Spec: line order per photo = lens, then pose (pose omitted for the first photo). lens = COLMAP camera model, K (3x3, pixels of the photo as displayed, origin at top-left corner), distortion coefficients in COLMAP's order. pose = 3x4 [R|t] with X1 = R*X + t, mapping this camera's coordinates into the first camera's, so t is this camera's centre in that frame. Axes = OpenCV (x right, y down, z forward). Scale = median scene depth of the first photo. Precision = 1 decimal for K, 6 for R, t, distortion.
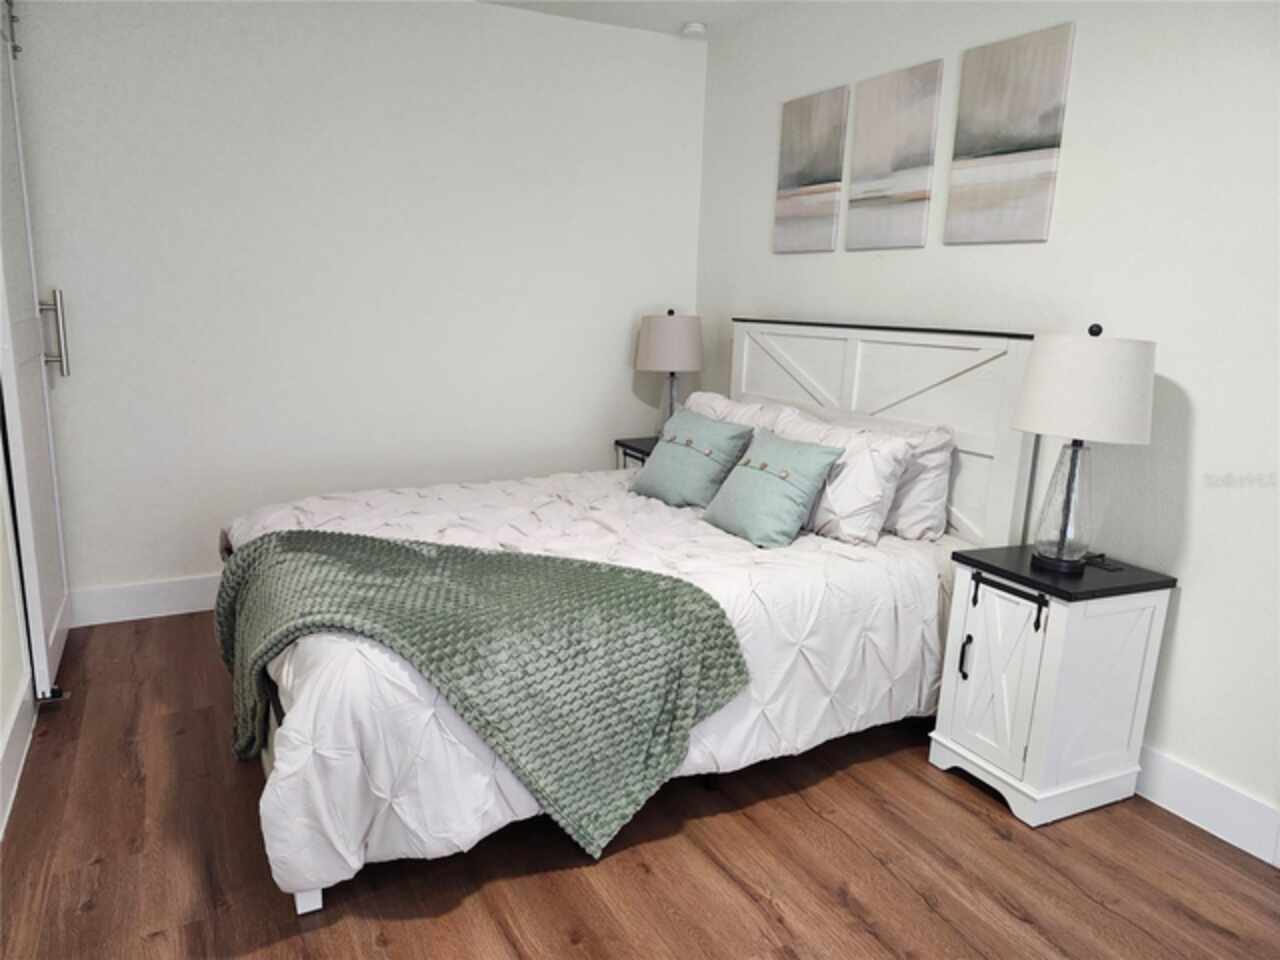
lens RADIAL K [[889.6, 0, 639.5], [0, 889.6, 489.3], [0, 0, 1]] dist [0.087742, -0.099523]
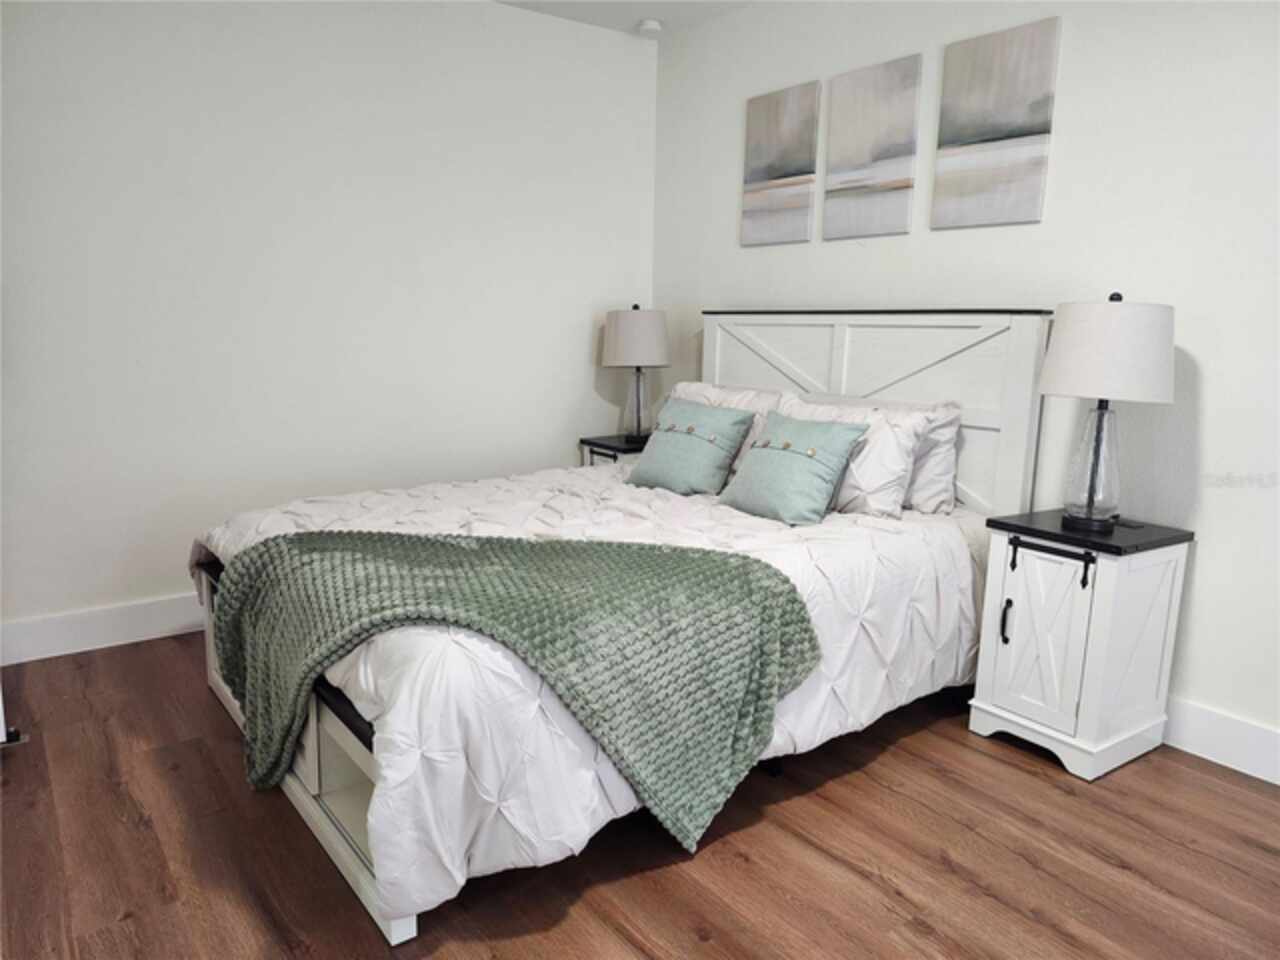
lens RADIAL K [[889.6, 0, 640.2], [0, 889.6, 474.9], [0, 0, 1]] dist [0.087742, -0.099523]
pose [[0.987131, -0.039419, 0.154978, -0.201237], [0.045609, 0.998289, -0.036592, 0.039950], [-0.153271, 0.043189, 0.987240, 0.049570]]
